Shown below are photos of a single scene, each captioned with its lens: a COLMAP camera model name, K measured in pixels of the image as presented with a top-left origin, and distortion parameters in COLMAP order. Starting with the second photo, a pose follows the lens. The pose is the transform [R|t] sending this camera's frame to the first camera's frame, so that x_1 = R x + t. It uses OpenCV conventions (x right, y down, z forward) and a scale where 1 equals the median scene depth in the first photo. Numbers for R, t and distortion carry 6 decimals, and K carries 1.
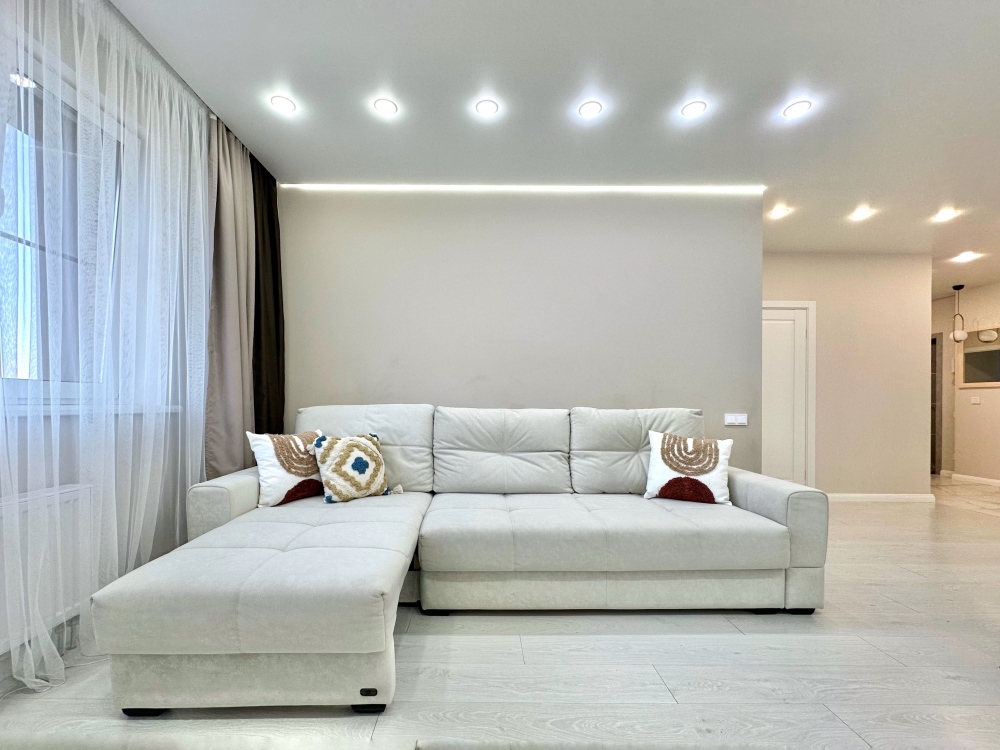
lens RADIAL K [[391.9, 0, 475.1], [0, 391.9, 413.5], [0, 0, 1]] dist [-0.001968, 0.000610]
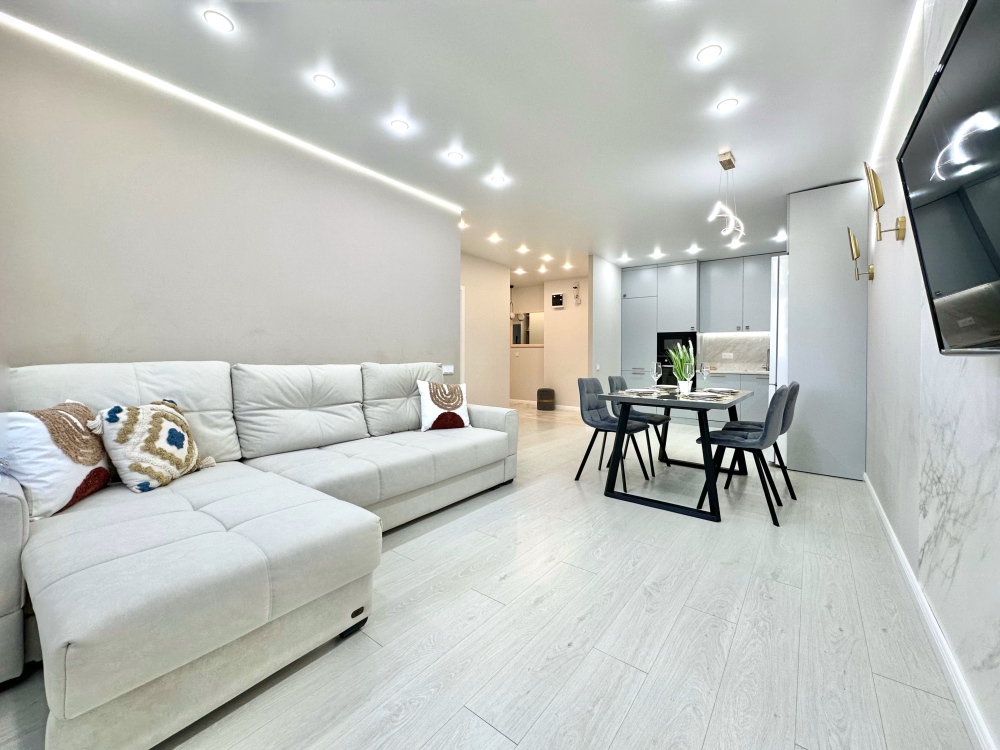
lens RADIAL K [[391.9, 0, 503.0], [0, 391.9, 373.1], [0, 0, 1]] dist [-0.001968, 0.000610]
pose [[0.619002, -0.031257, 0.784767, -0.442520], [0.013543, 0.999484, 0.029126, -0.015532], [-0.785273, -0.007401, 0.619106, -0.029913]]
